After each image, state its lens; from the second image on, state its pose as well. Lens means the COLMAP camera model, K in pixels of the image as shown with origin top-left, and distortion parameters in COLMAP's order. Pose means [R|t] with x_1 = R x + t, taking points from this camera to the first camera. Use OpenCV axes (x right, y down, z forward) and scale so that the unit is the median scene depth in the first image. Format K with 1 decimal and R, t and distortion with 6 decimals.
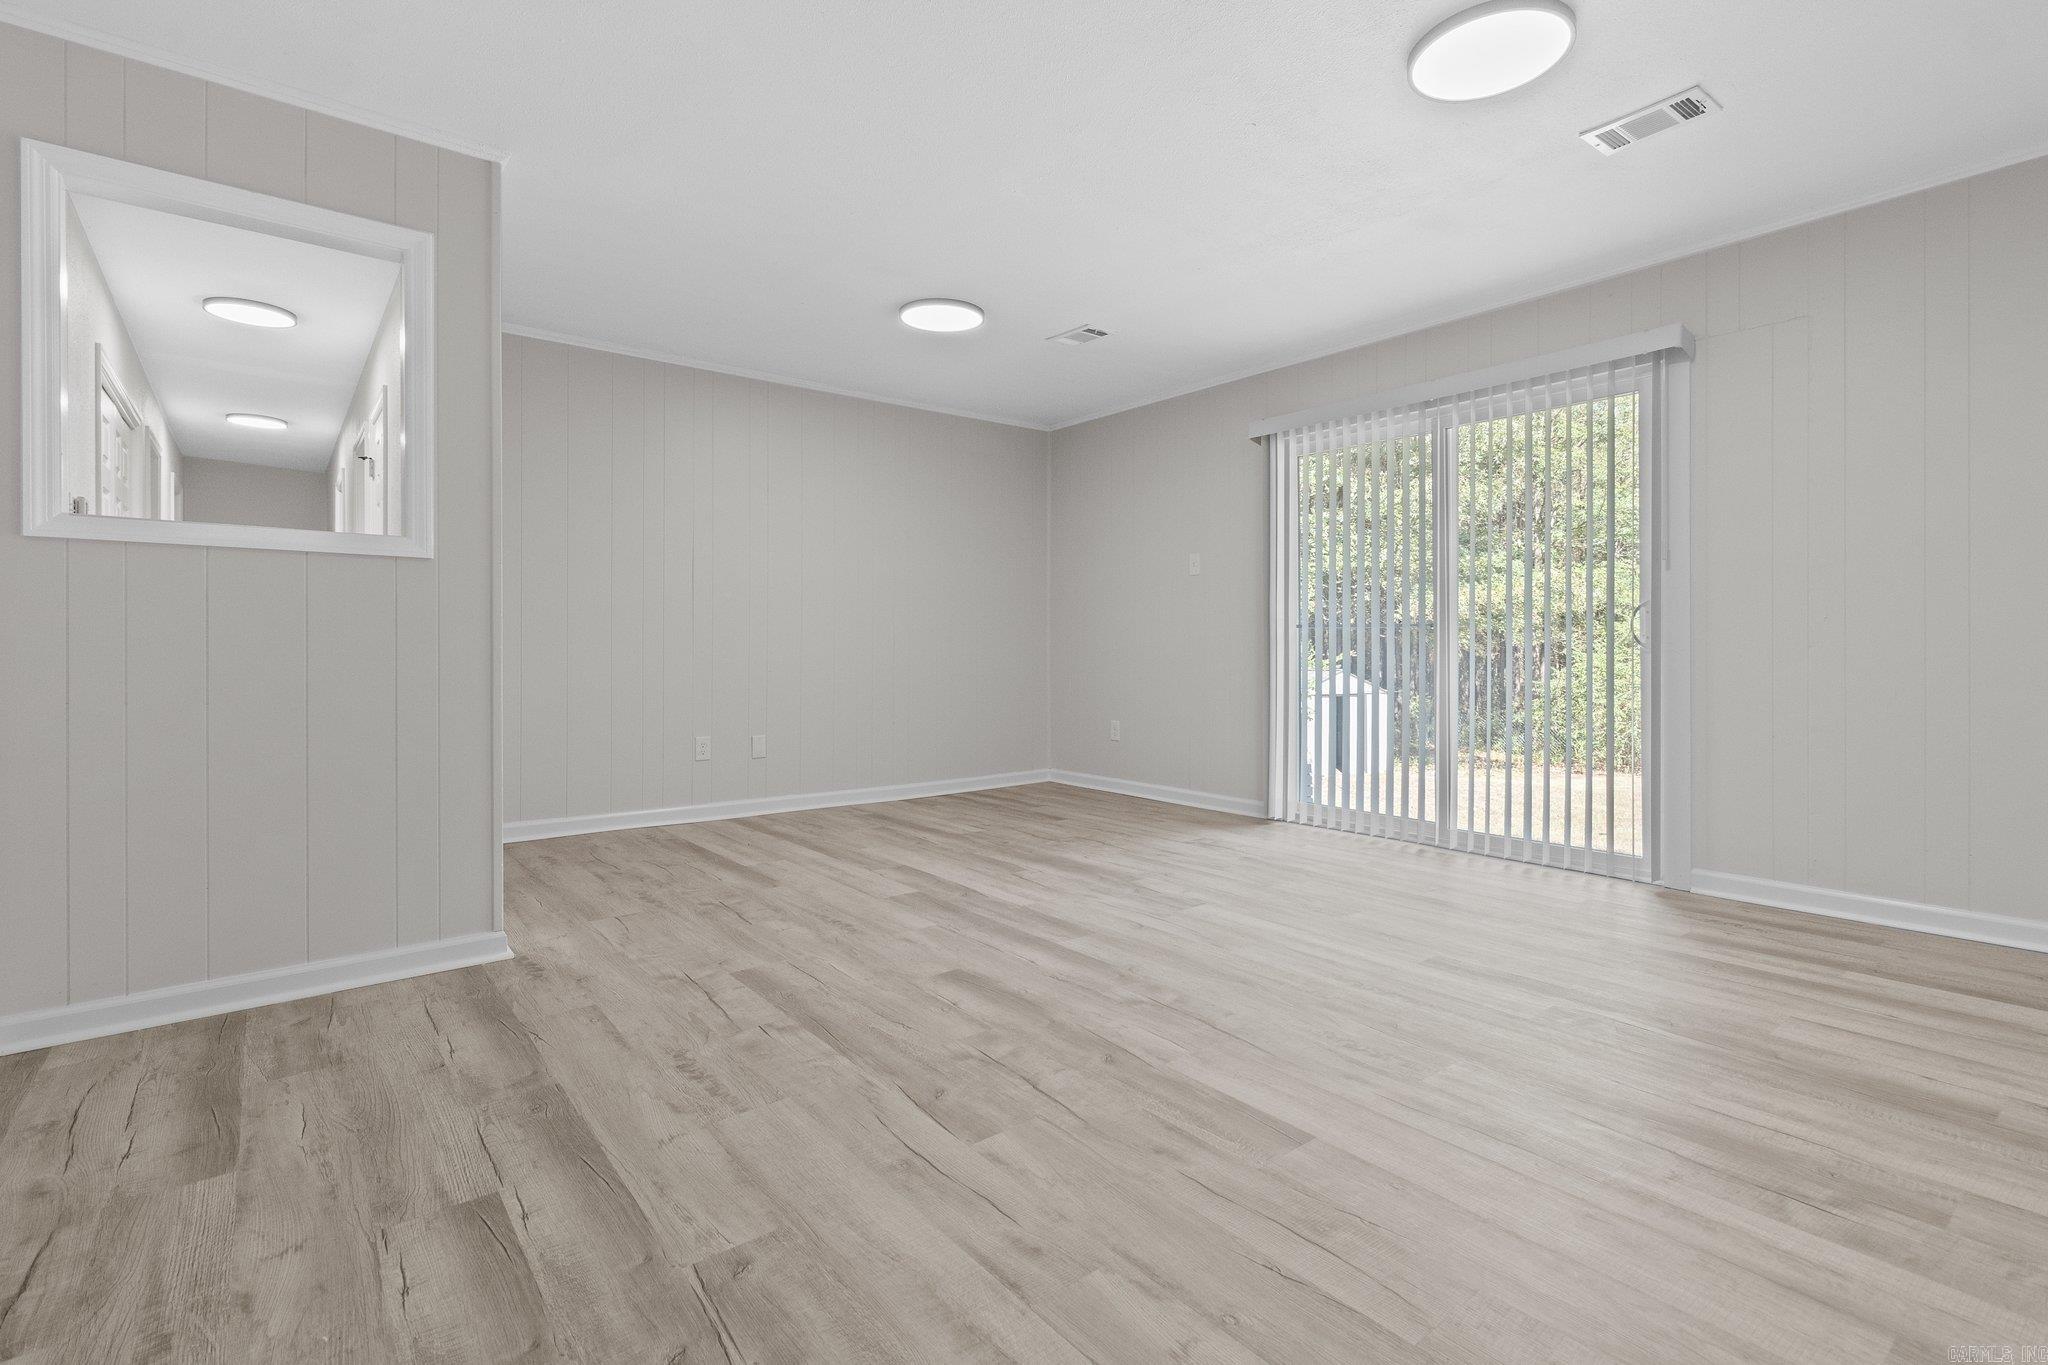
lens RADIAL K [[948.6, 0, 1053.8], [0, 948.6, 649.9], [0, 0, 1]] dist [0.004190, -0.001017]
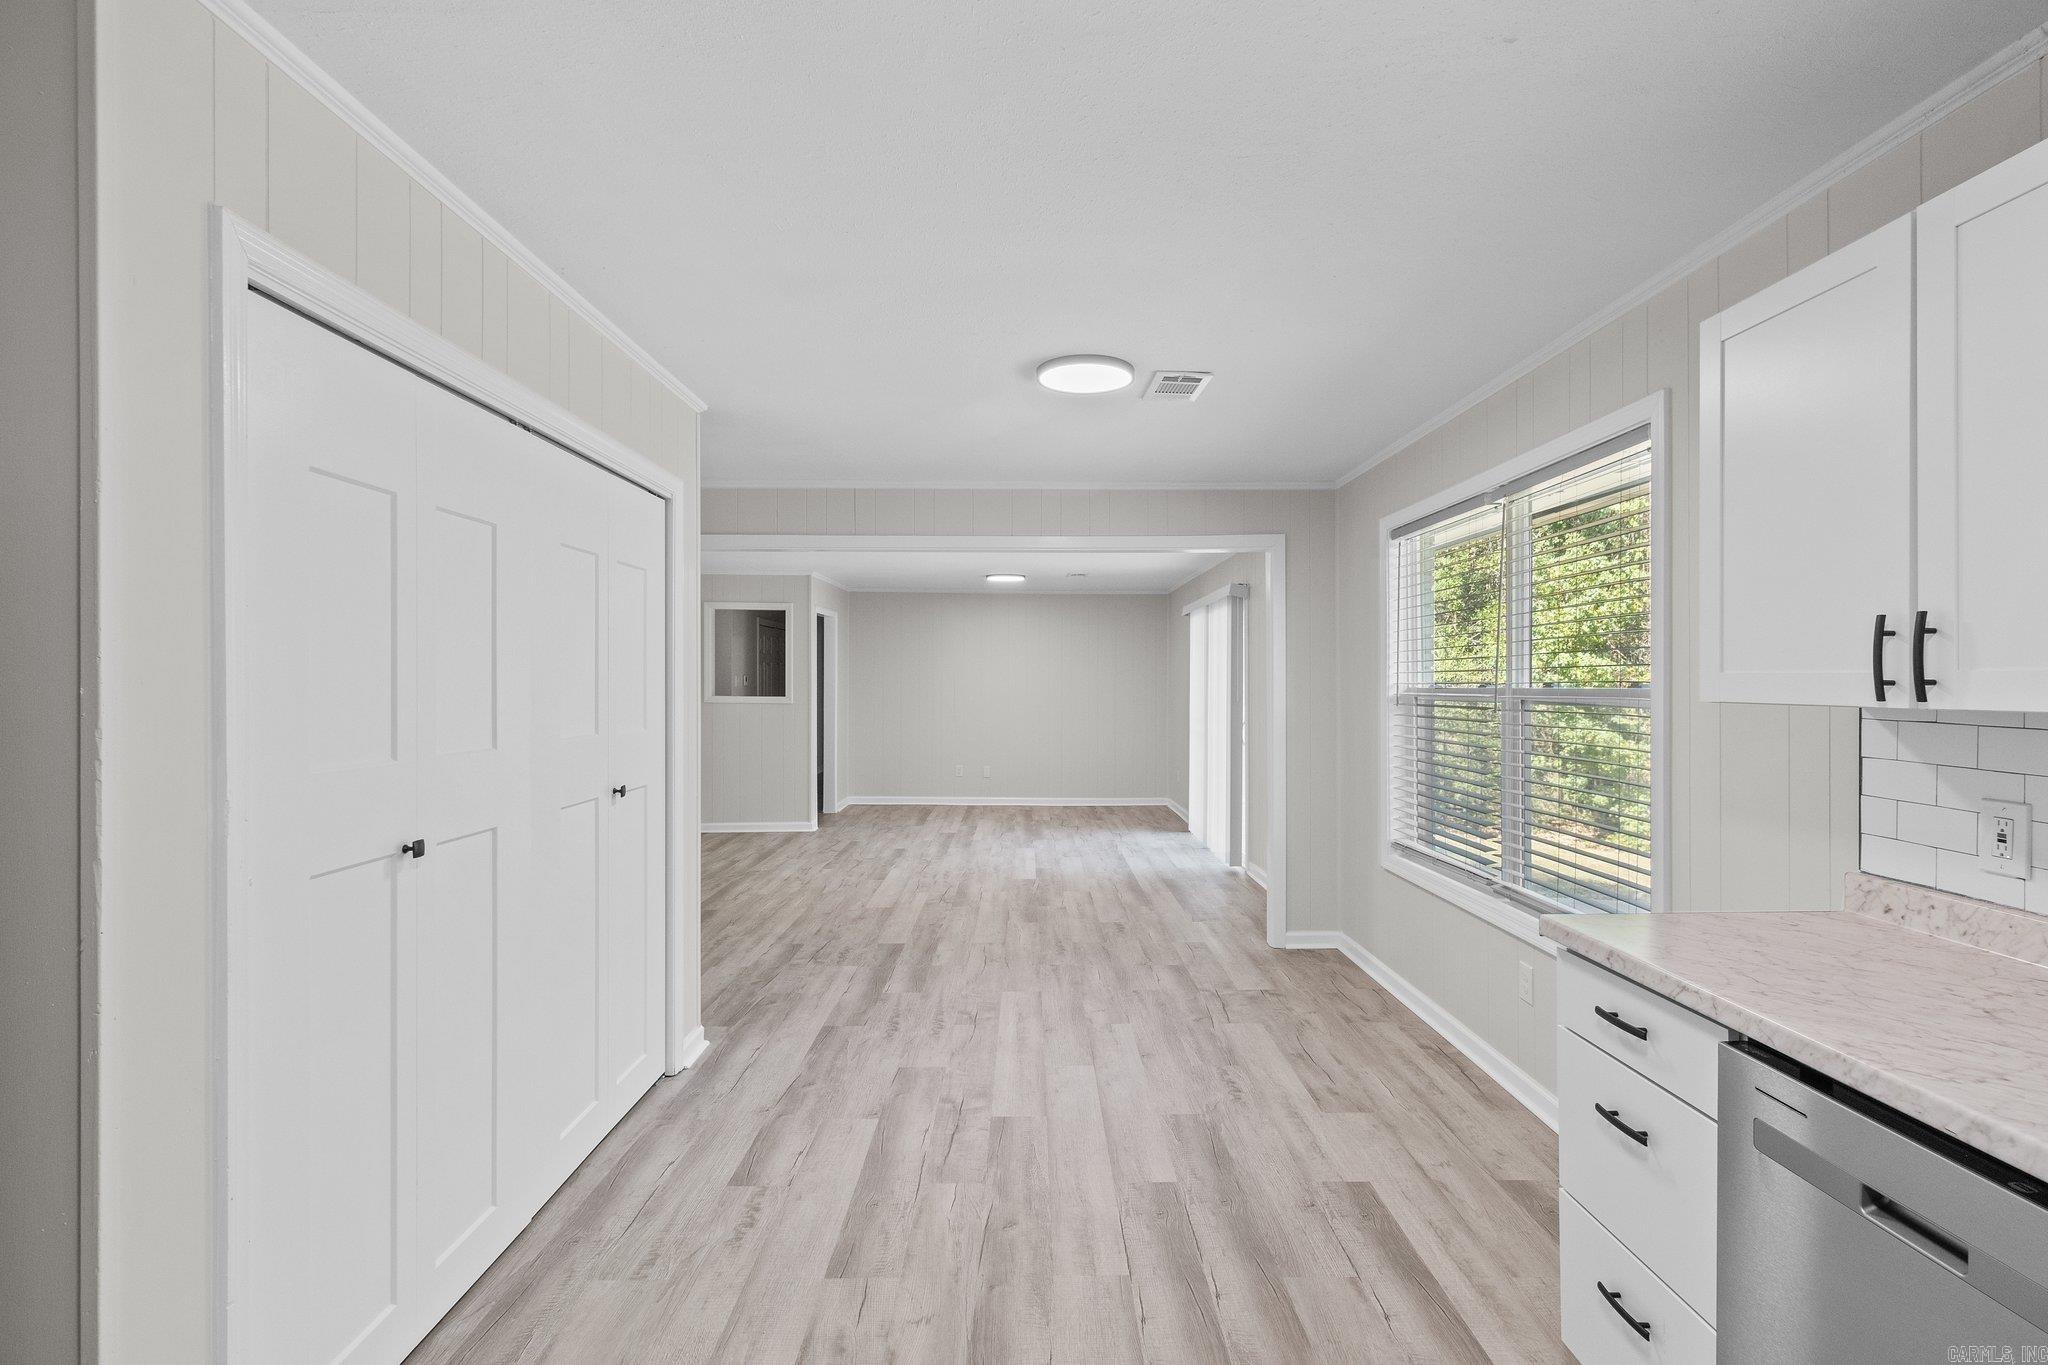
lens RADIAL K [[948.6, 0, 1040.3], [0, 948.6, 687.4], [0, 0, 1]] dist [0.004190, -0.001017]
pose [[0.782988, 0.005679, -0.622010, 2.296868], [-0.004670, 0.999984, 0.003251, -0.190973], [0.622019, 0.000360, 0.783002, -1.142945]]
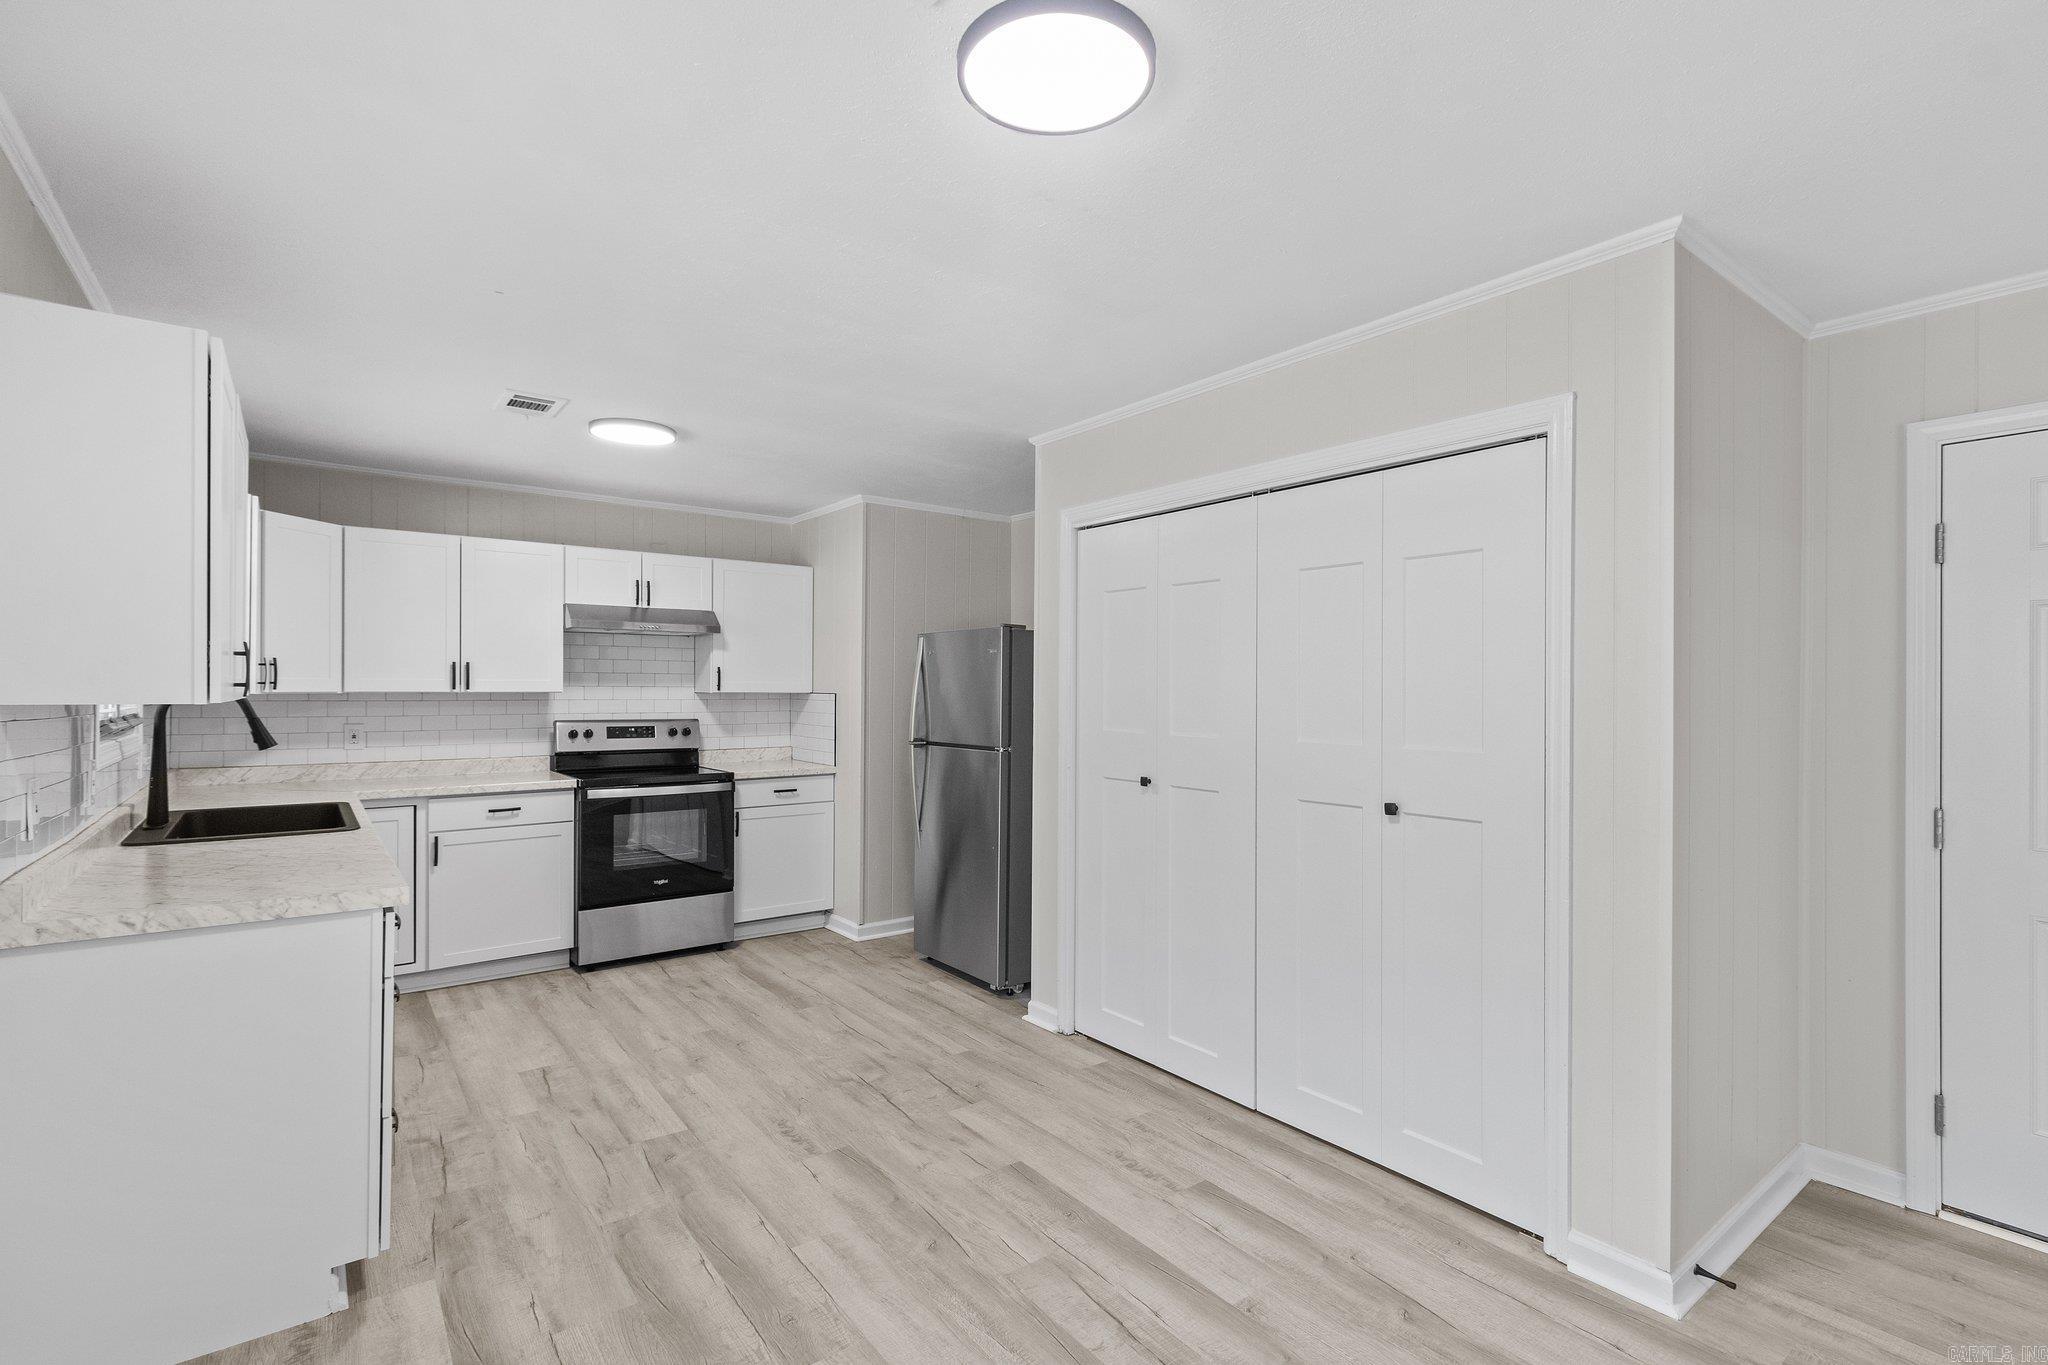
lens RADIAL K [[948.6, 0, 1032.1], [0, 948.6, 693.4], [0, 0, 1]] dist [0.004190, -0.001017]
pose [[-0.999319, -0.003457, 0.036733, 1.506420], [-0.003104, 0.999949, 0.009661, -0.197681], [-0.036764, 0.009541, -0.999278, 0.607205]]
